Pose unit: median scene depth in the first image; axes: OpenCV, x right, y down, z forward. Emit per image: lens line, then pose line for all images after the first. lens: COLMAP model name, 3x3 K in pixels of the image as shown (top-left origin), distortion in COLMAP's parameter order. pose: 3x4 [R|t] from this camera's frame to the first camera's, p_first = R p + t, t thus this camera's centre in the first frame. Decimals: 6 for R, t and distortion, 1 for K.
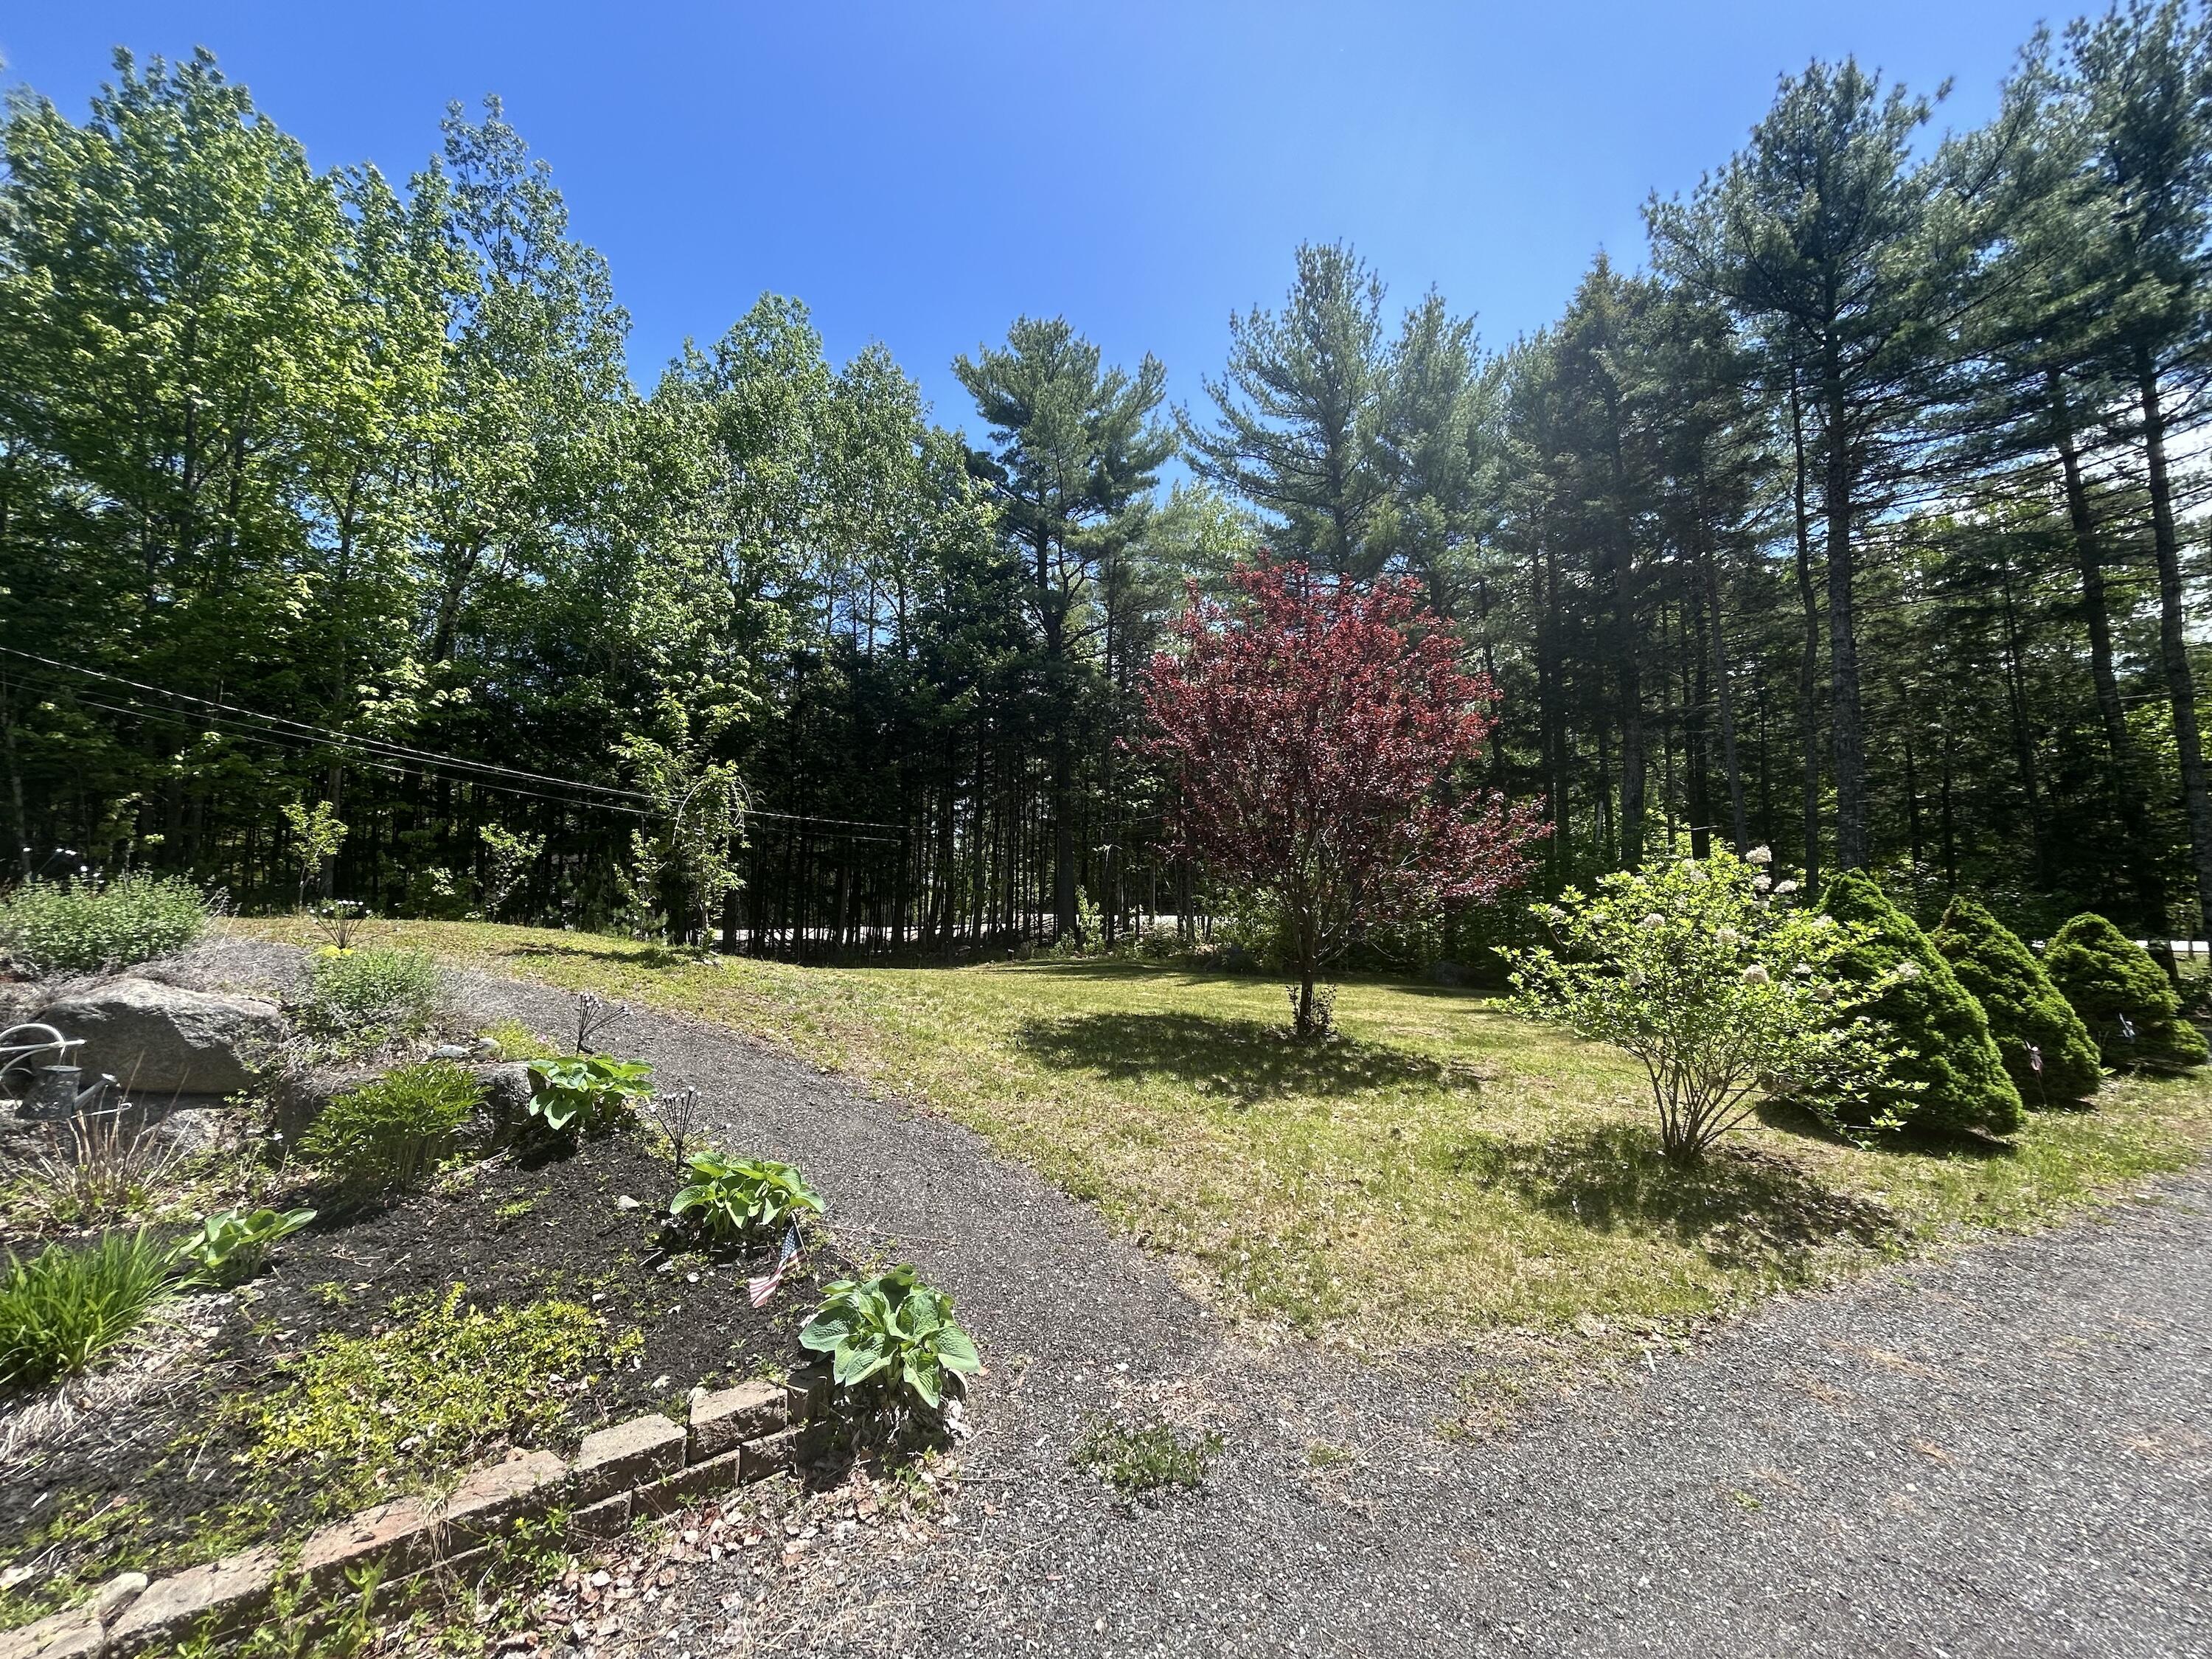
lens RADIAL K [[894.7, 0, 1111.4], [0, 894.7, 828.4], [0, 0, 1]] dist [0.001421, 0.000375]
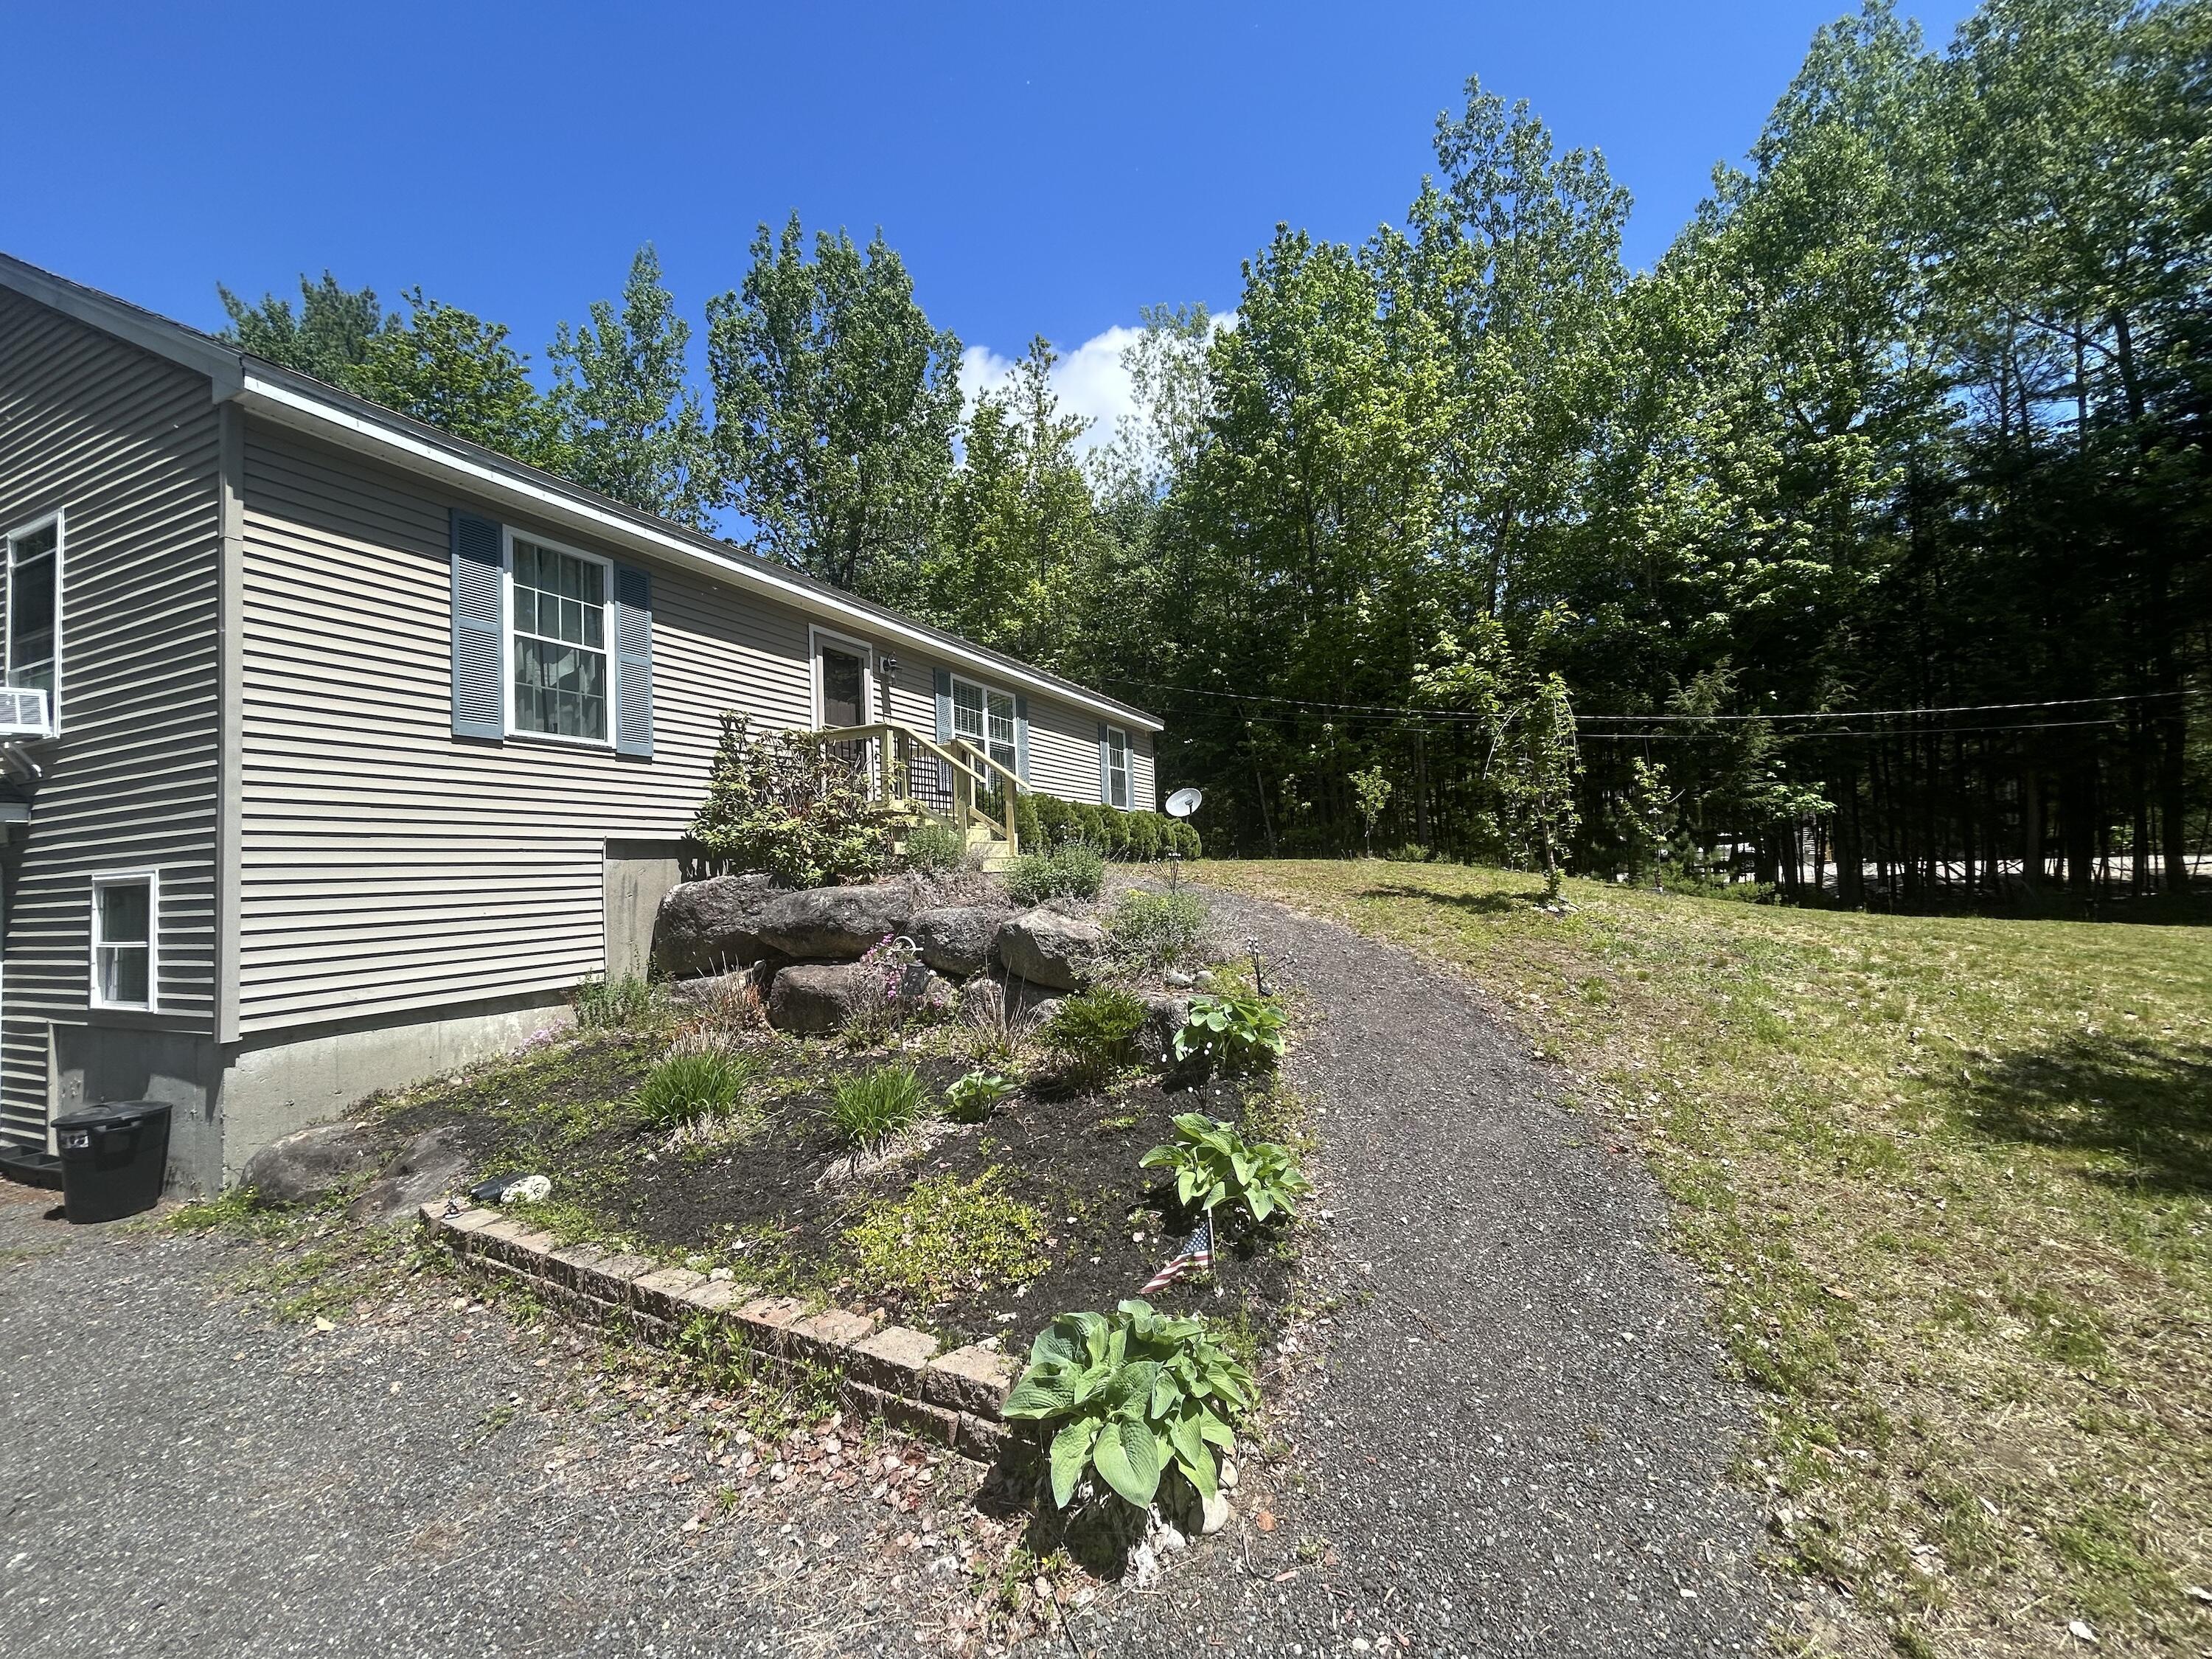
lens RADIAL K [[894.7, 0, 1106.1], [0, 894.7, 830.3], [0, 0, 1]] dist [0.001421, 0.000375]
pose [[0.383174, -0.043230, -0.922664, 0.095750], [0.114124, 0.993466, 0.000847, 0.011641], [0.916599, -0.105623, 0.385604, 0.136725]]
